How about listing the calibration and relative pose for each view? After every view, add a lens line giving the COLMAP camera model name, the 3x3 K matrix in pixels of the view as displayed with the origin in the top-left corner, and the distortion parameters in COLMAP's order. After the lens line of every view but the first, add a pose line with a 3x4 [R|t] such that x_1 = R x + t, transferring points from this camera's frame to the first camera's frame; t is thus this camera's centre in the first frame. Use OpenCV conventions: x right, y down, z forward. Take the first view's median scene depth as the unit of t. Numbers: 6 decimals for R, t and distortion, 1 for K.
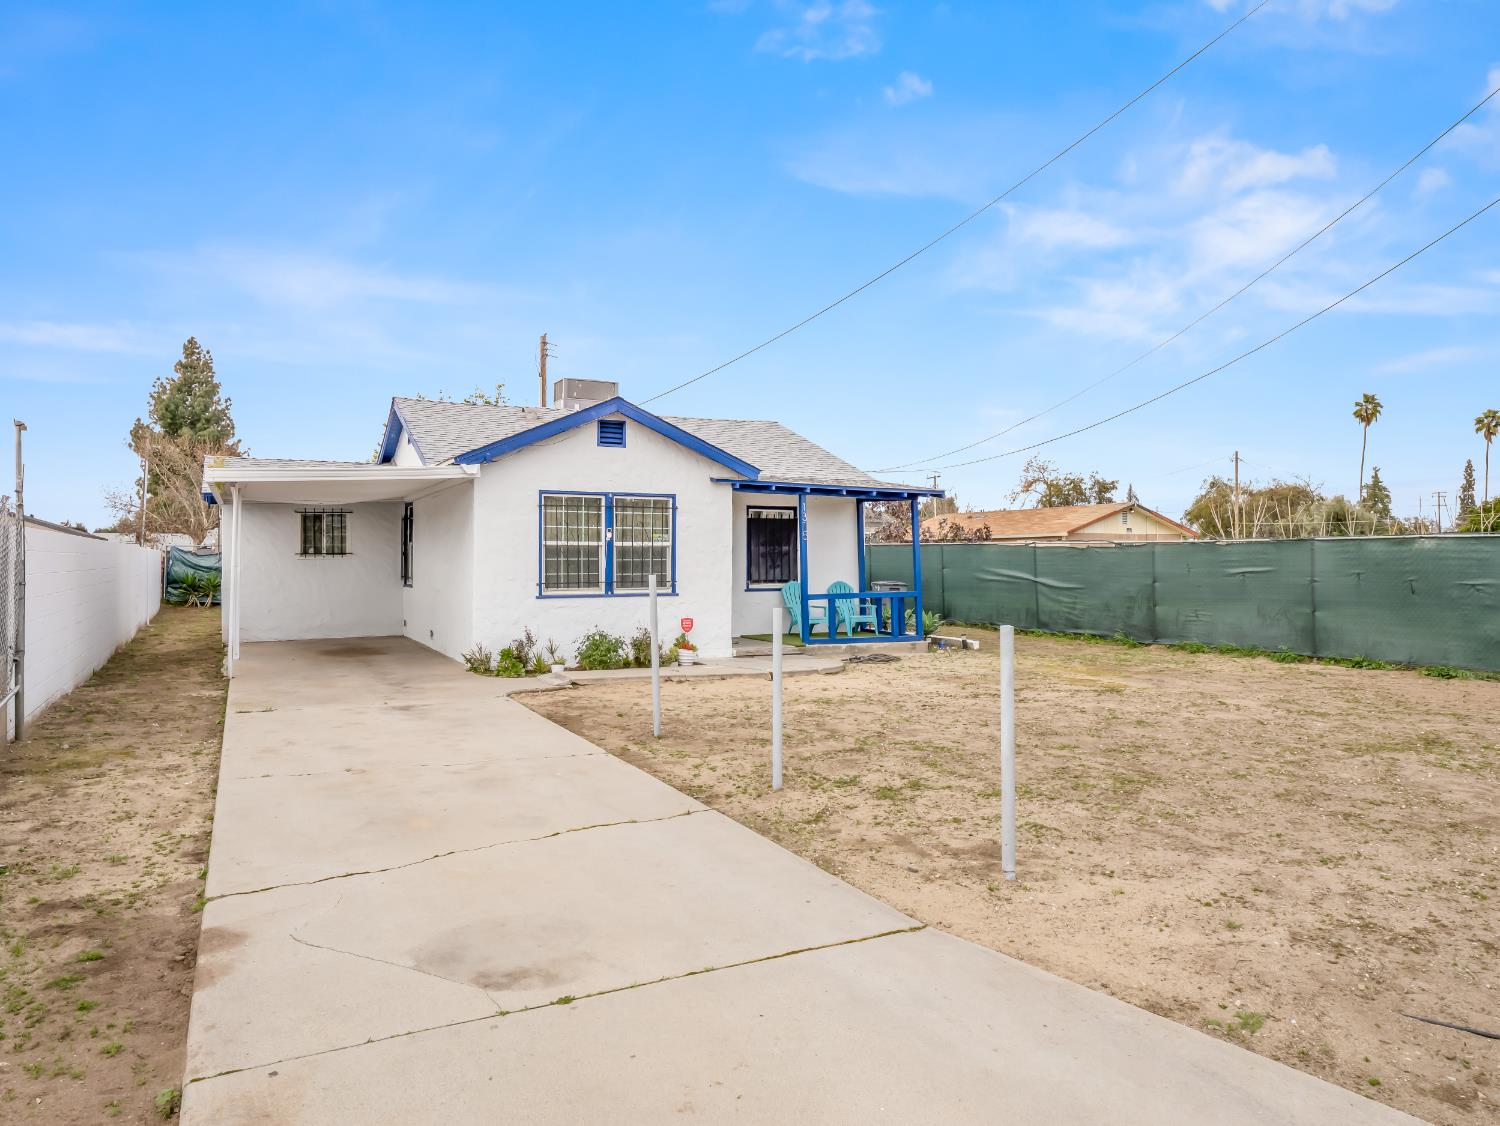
lens RADIAL K [[970.9, 0, 750.0], [0, 970.9, 563.0], [0, 0, 1]] dist [-0.007414, -0.000531]
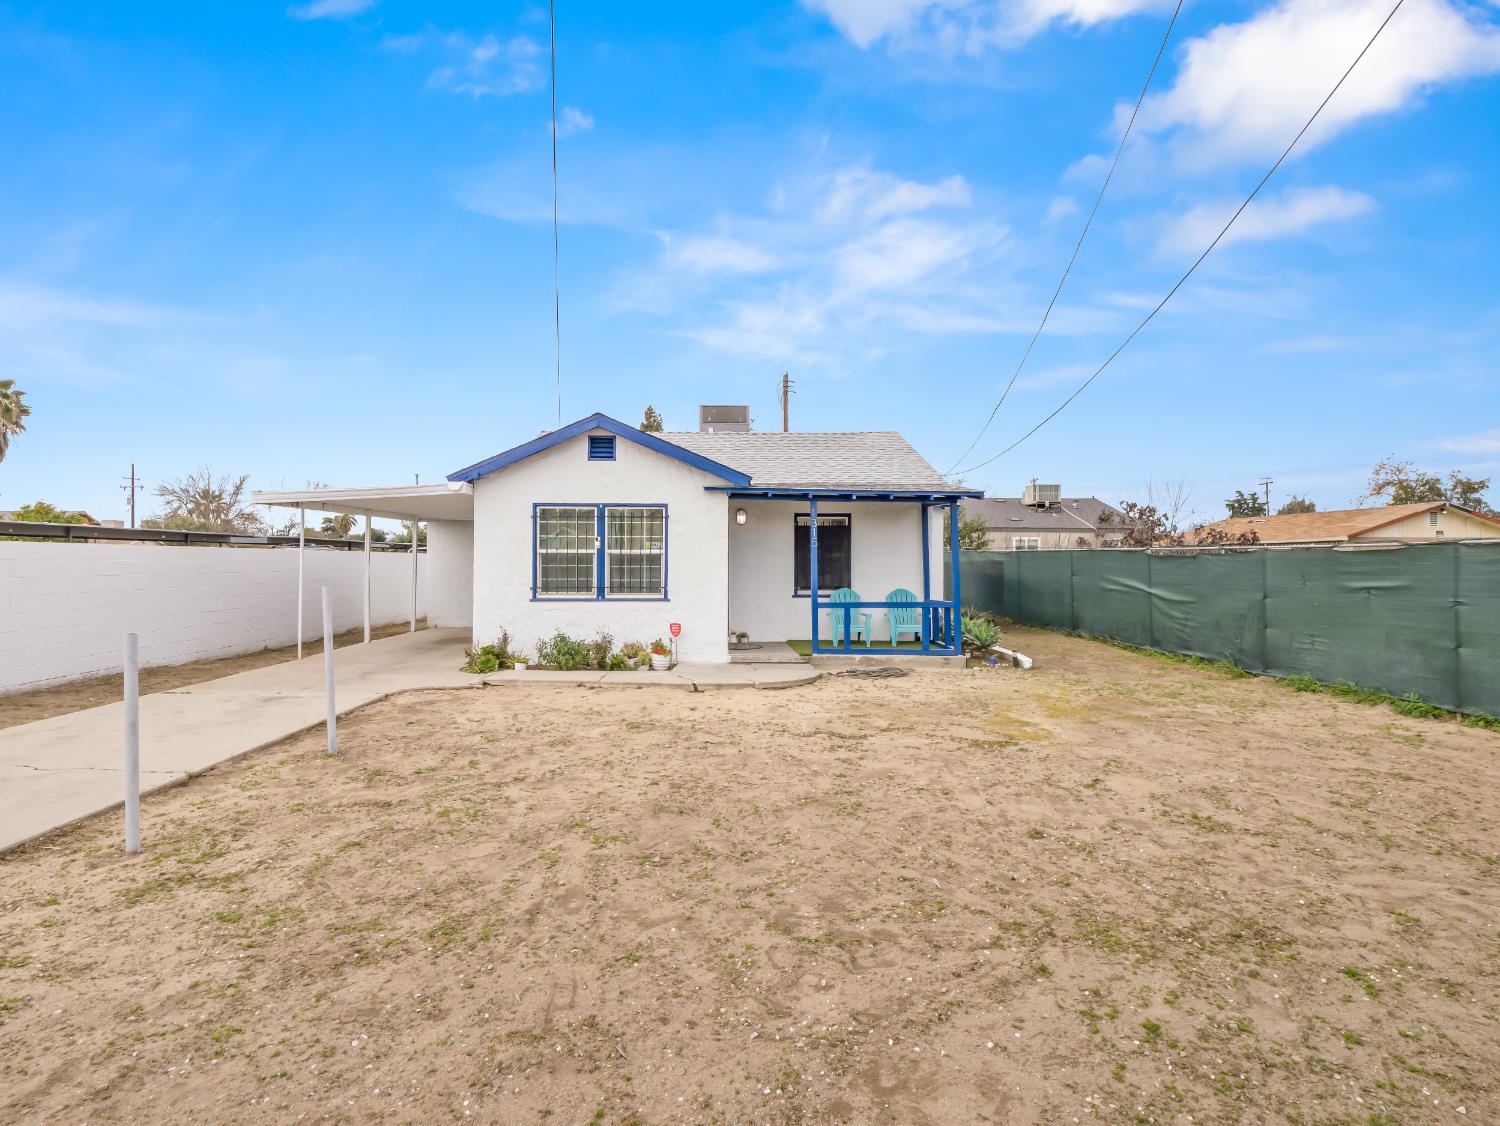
lens RADIAL K [[778.9, 0, 750.0], [0, 778.9, 563.0], [0, 0, 1]] dist [-0.000690, -0.000456]
pose [[0.908816, 0.004906, -0.417169, 0.349197], [-0.005914, 0.999982, -0.001124, -0.006896], [0.417156, 0.003489, 0.908828, 0.275819]]
